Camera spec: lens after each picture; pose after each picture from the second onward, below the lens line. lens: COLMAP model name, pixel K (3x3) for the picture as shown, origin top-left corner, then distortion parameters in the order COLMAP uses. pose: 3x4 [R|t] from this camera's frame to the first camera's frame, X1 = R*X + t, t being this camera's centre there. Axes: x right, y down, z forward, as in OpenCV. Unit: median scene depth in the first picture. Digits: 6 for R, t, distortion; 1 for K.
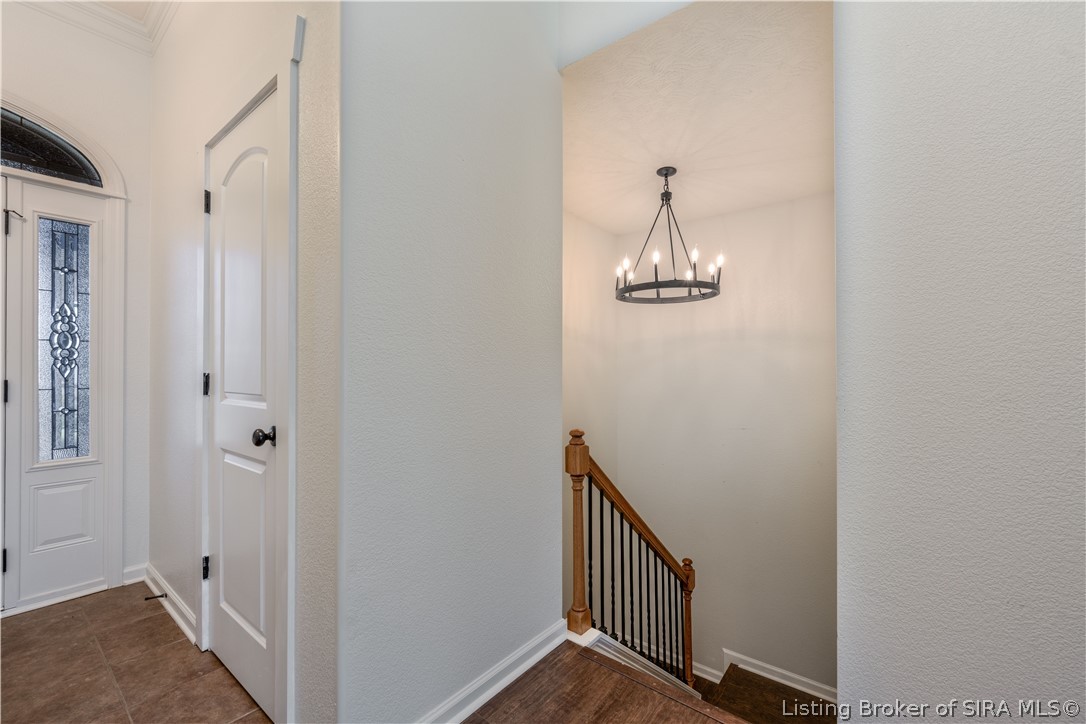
lens RADIAL K [[462.6, 0, 536.2], [0, 462.6, 363.8], [0, 0, 1]] dist [0.002734, 0.001093]
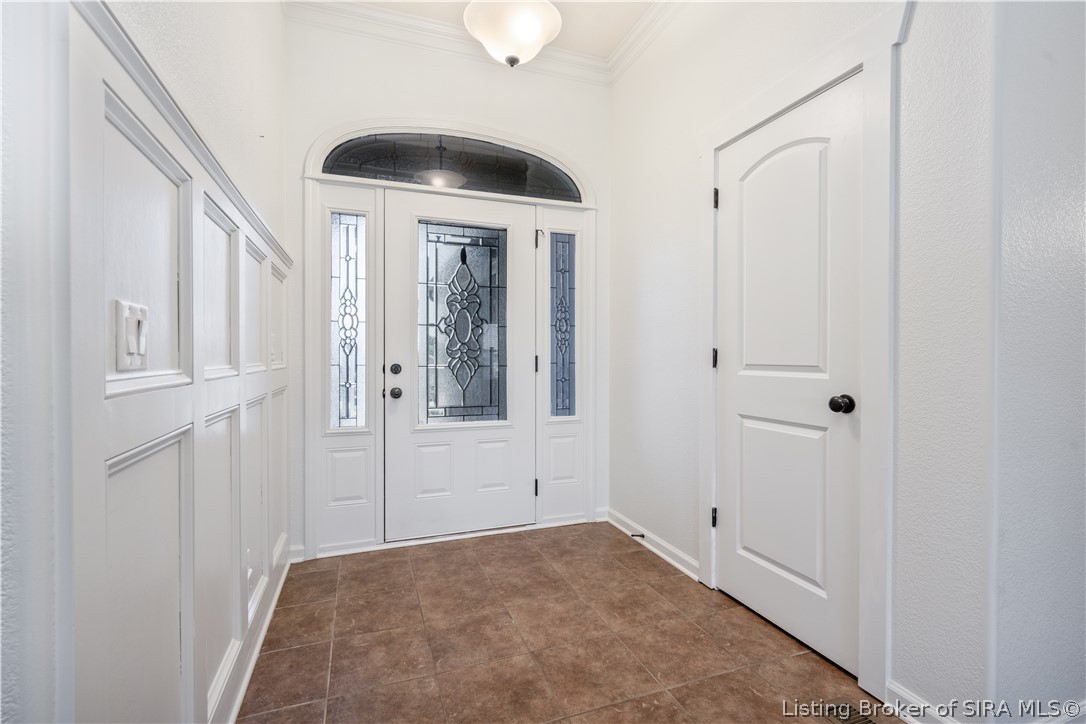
lens RADIAL K [[491.5, 0, 523.0], [0, 491.5, 356.5], [0, 0, 1]] dist [0.000079, 0.000079]
pose [[0.856410, 0.001634, -0.516293, -0.462753], [0.006360, 0.999886, 0.013713, 0.019184], [0.516256, -0.015028, 0.856302, -0.268877]]
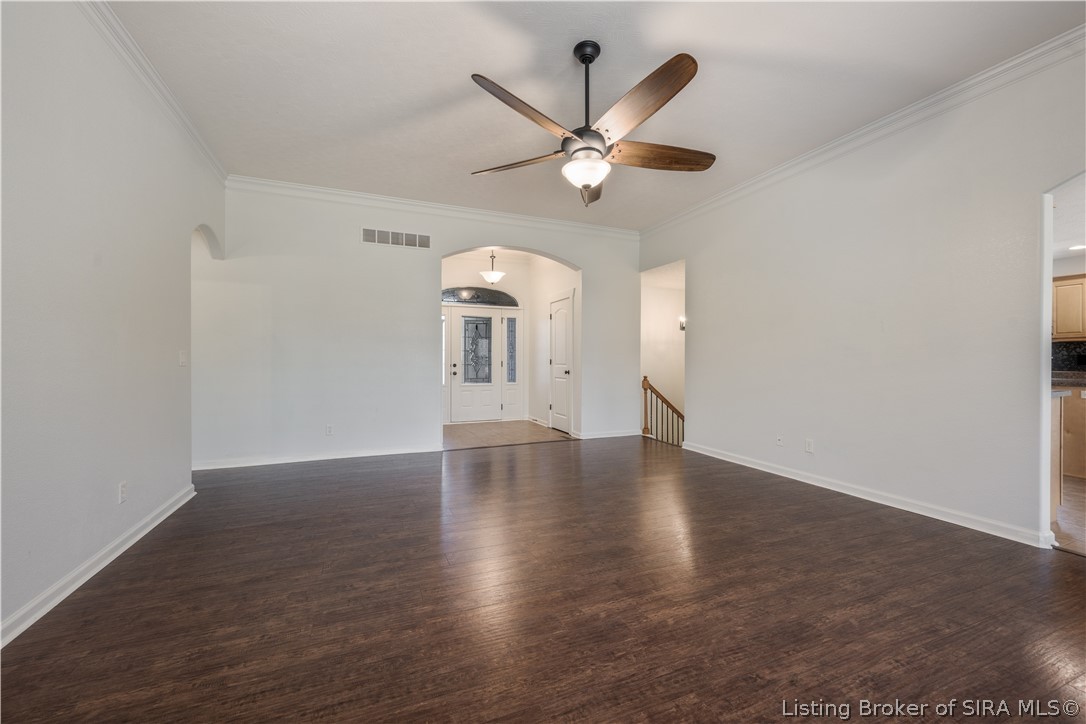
lens RADIAL K [[445.0, 0, 541.2], [0, 445.0, 360.8], [0, 0, 1]] dist [-0.001098, -0.000507]
pose [[0.890290, 0.001186, -0.455393, 0.922962], [0.004314, 0.999930, 0.011038, -0.007485], [0.455374, -0.011792, 0.890222, -2.343391]]
